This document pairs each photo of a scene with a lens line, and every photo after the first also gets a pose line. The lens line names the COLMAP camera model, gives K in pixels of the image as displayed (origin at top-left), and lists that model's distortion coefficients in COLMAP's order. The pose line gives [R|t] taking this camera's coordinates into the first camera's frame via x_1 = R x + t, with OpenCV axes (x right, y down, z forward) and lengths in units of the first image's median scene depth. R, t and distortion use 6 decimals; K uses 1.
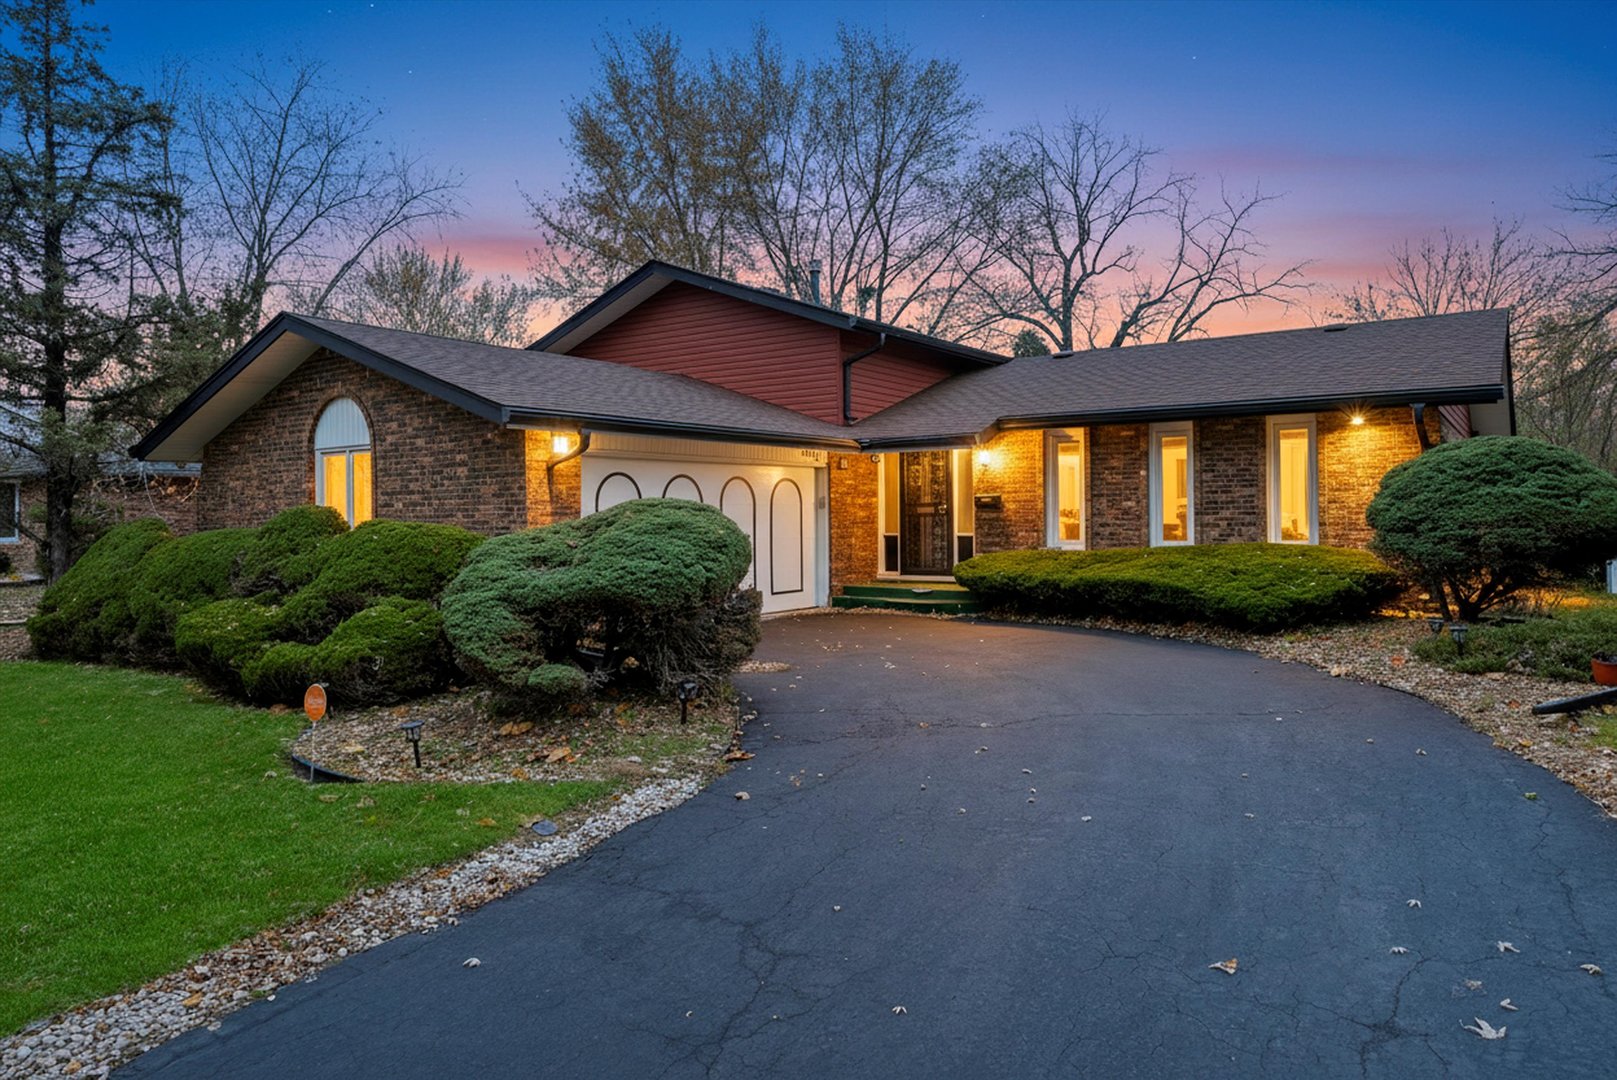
lens RADIAL K [[948.3, 0, 808.6], [0, 948.3, 524.5], [0, 0, 1]] dist [-0.005804, -0.003367]
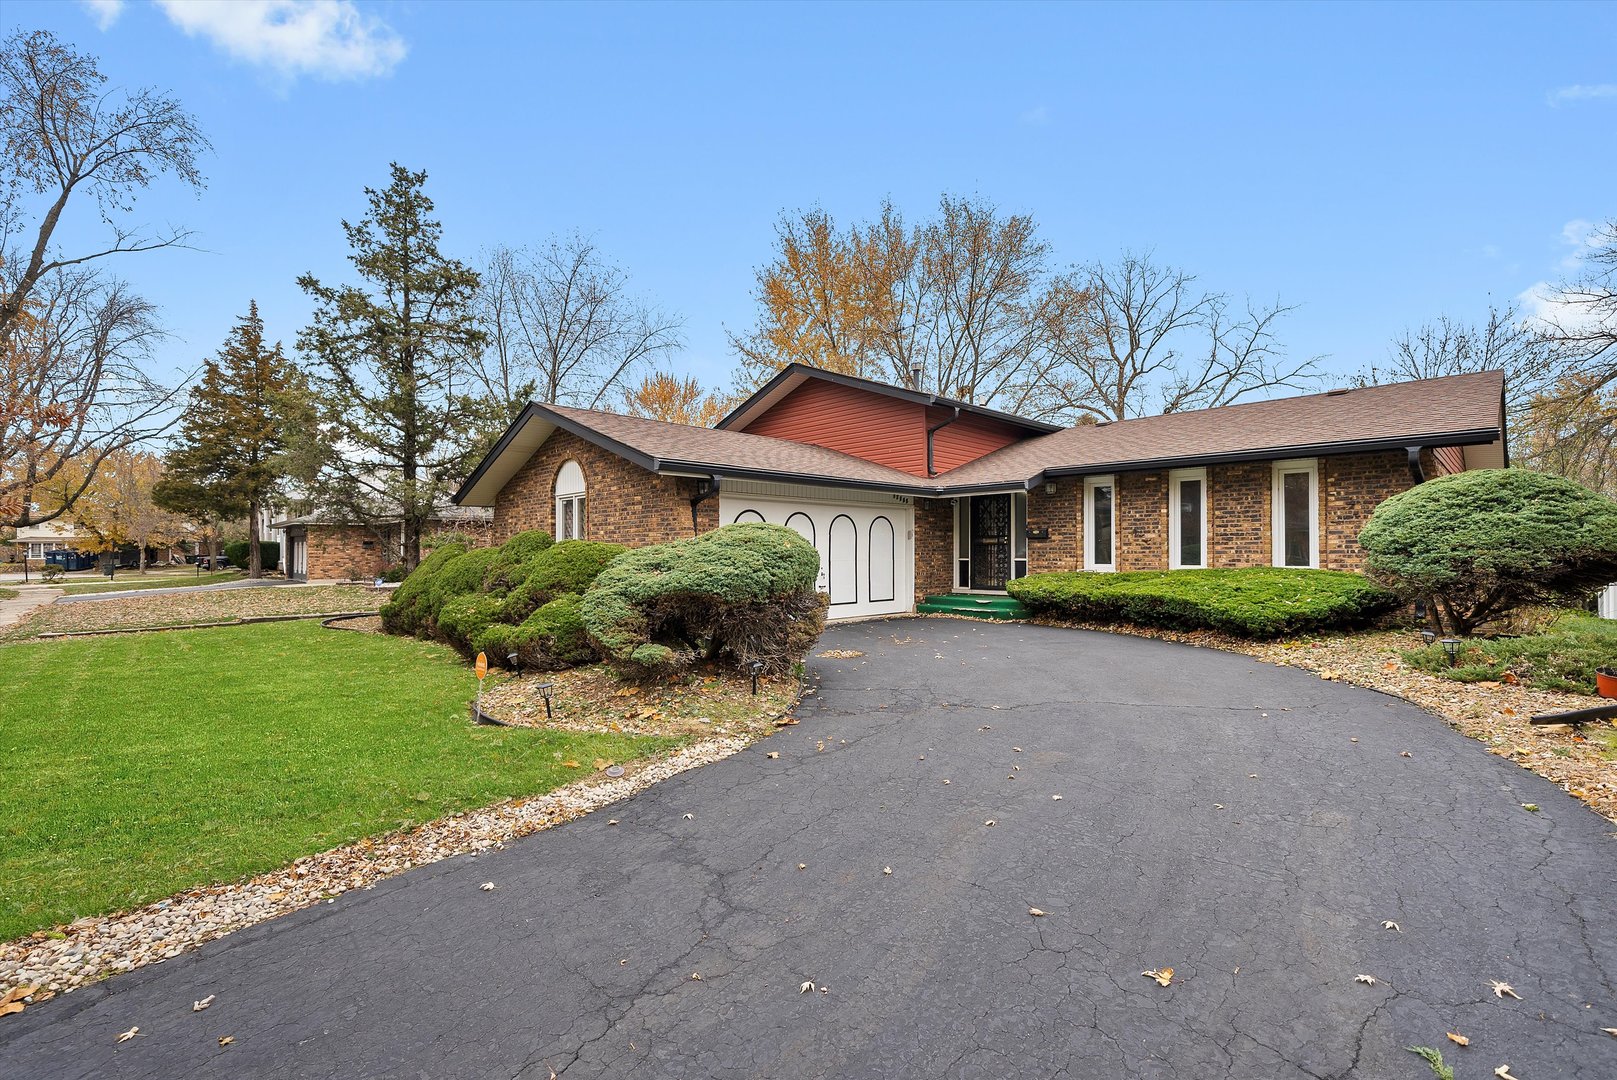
lens RADIAL K [[655.8, 0, 808.6], [0, 655.8, 554.4], [0, 0, 1]] dist [-0.008580, 0.000874]
pose [[0.983882, 0.009227, -0.178582, 0.065808], [-0.009989, 0.999944, -0.003366, 0.015068], [0.178541, 0.005096, 0.983919, 0.091514]]
